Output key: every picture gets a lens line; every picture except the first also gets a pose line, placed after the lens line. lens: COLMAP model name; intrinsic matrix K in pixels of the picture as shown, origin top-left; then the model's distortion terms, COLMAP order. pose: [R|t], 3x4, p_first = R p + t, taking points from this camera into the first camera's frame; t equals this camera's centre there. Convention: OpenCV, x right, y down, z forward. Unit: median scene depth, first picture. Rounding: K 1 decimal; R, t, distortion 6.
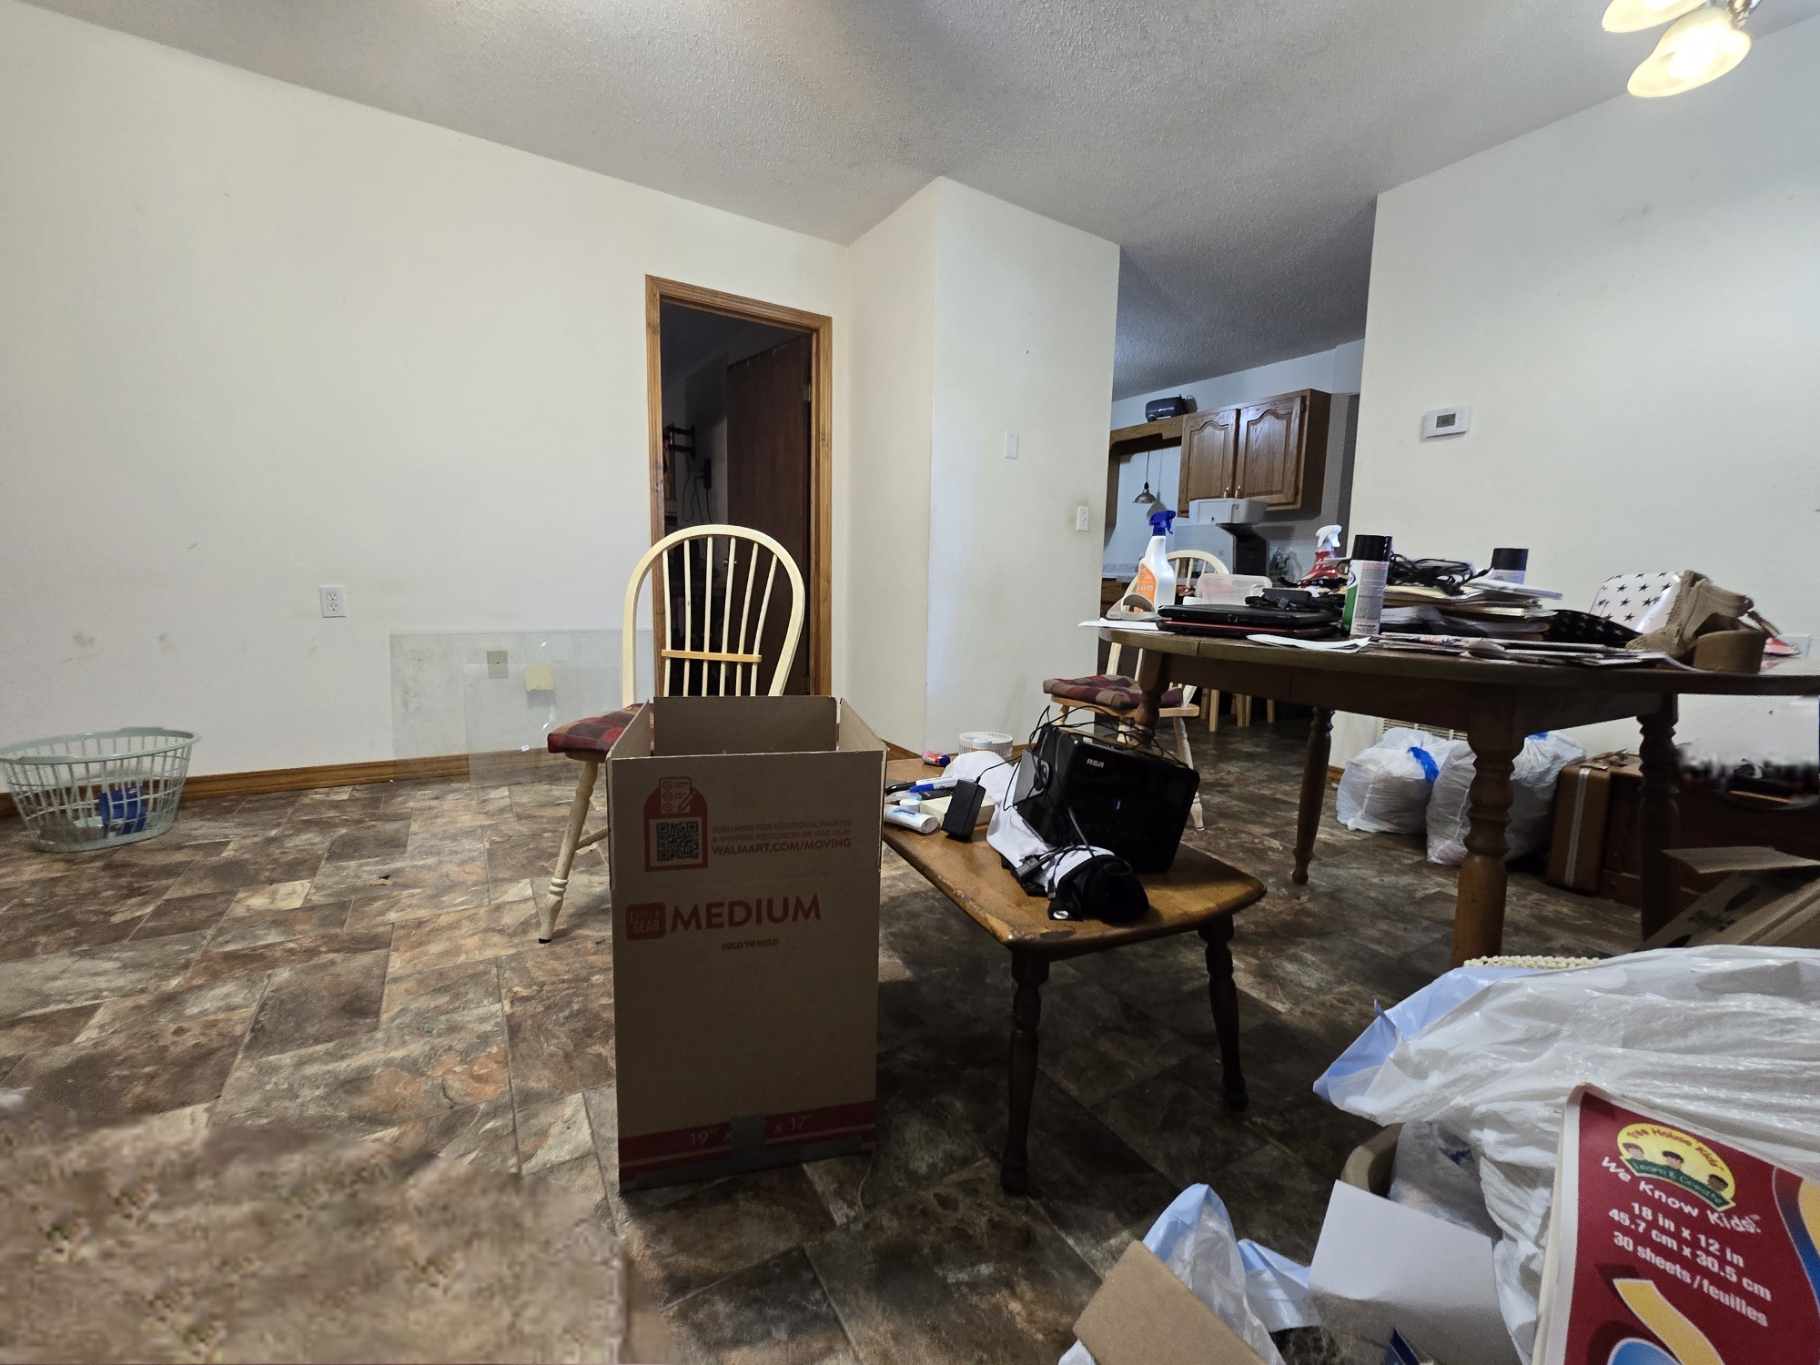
lens RADIAL K [[714.9, 0, 917.8], [0, 714.9, 681.0], [0, 0, 1]] dist [-0.012590, 0.001981]
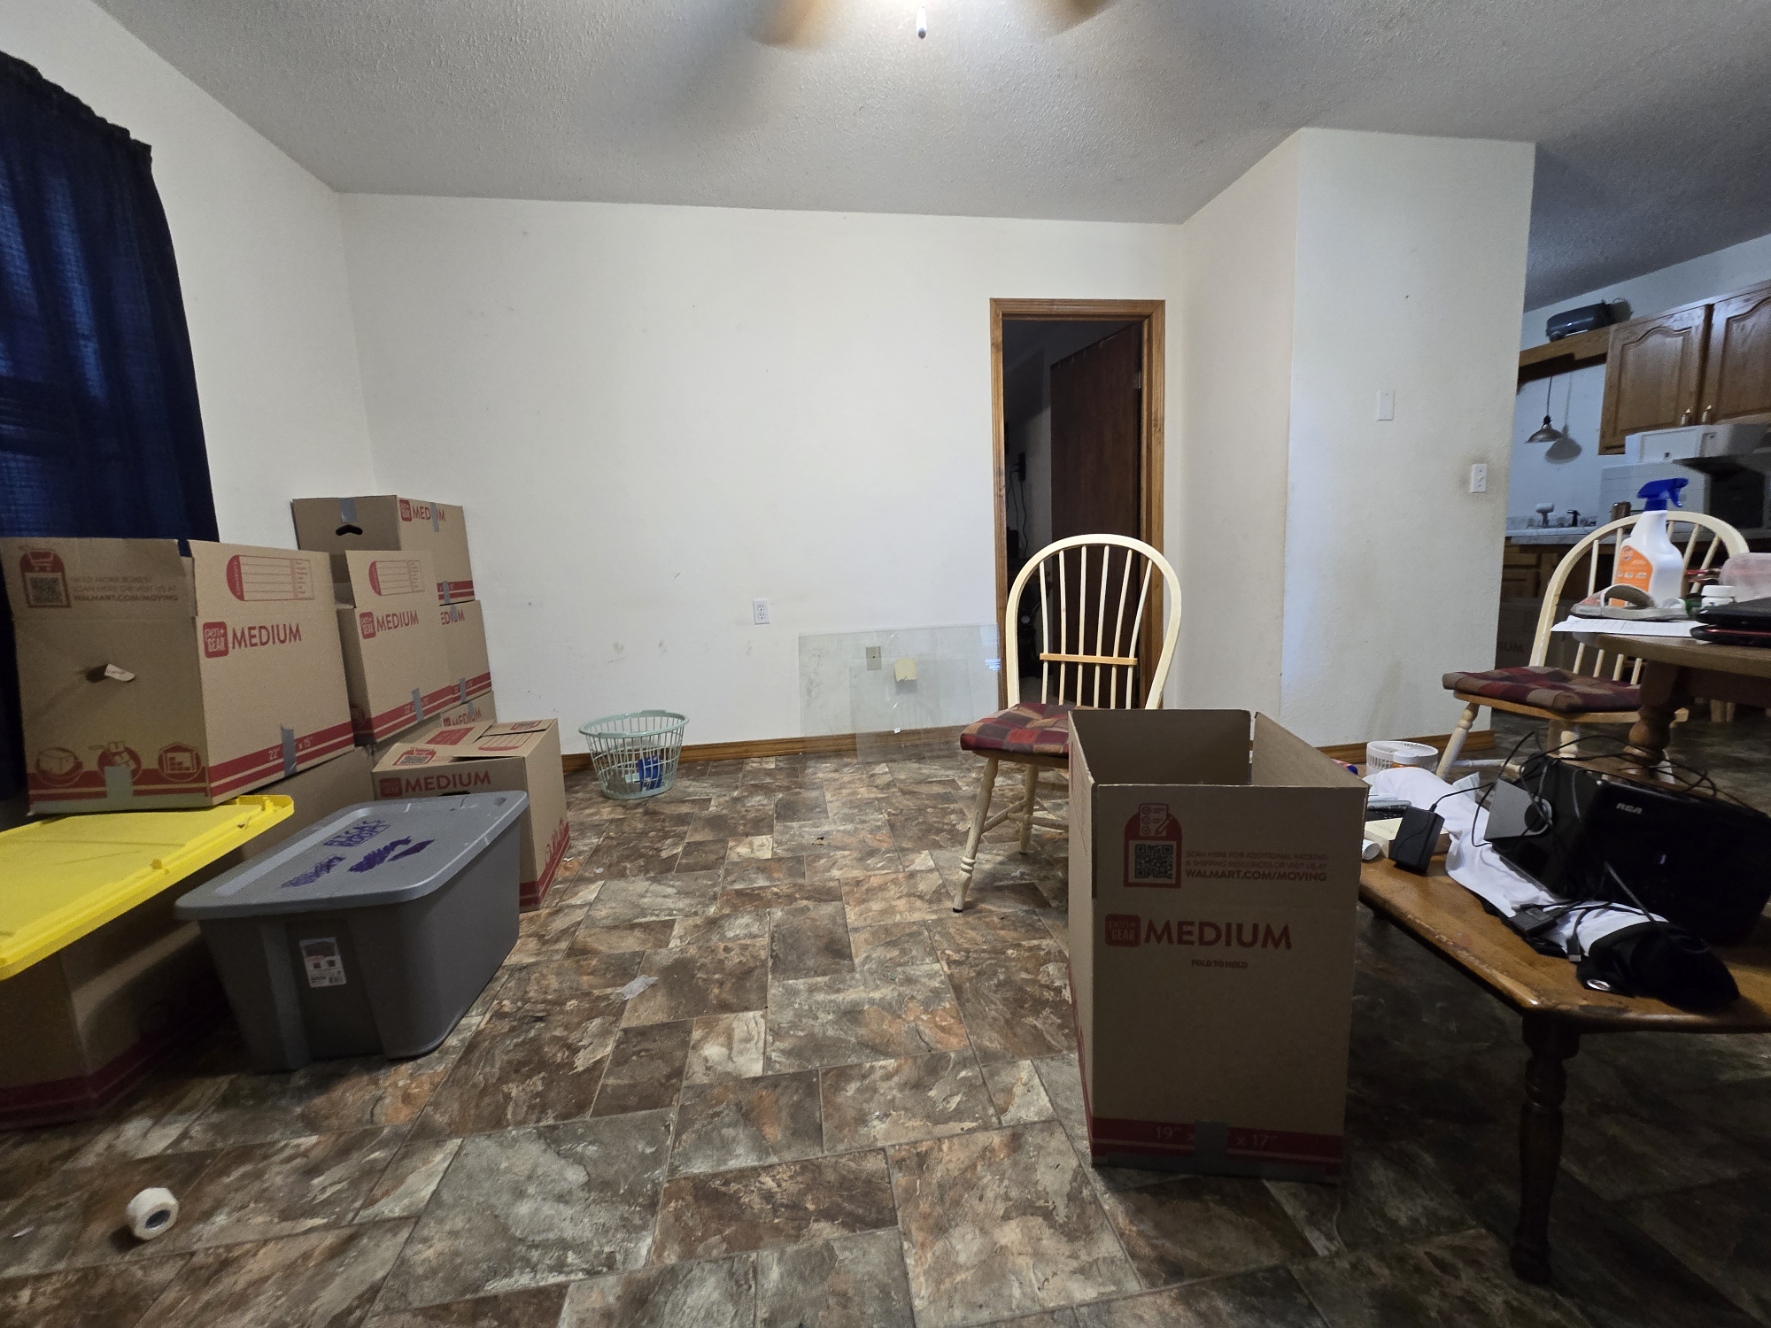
lens RADIAL K [[695.6, 0, 877.8], [0, 695.6, 655.6], [0, 0, 1]] dist [-0.012590, 0.001981]
pose [[0.918532, -0.004302, -0.395324, -0.220637], [0.012260, 0.999770, 0.017605, -0.082145], [0.395157, -0.021017, 0.918373, -0.094307]]
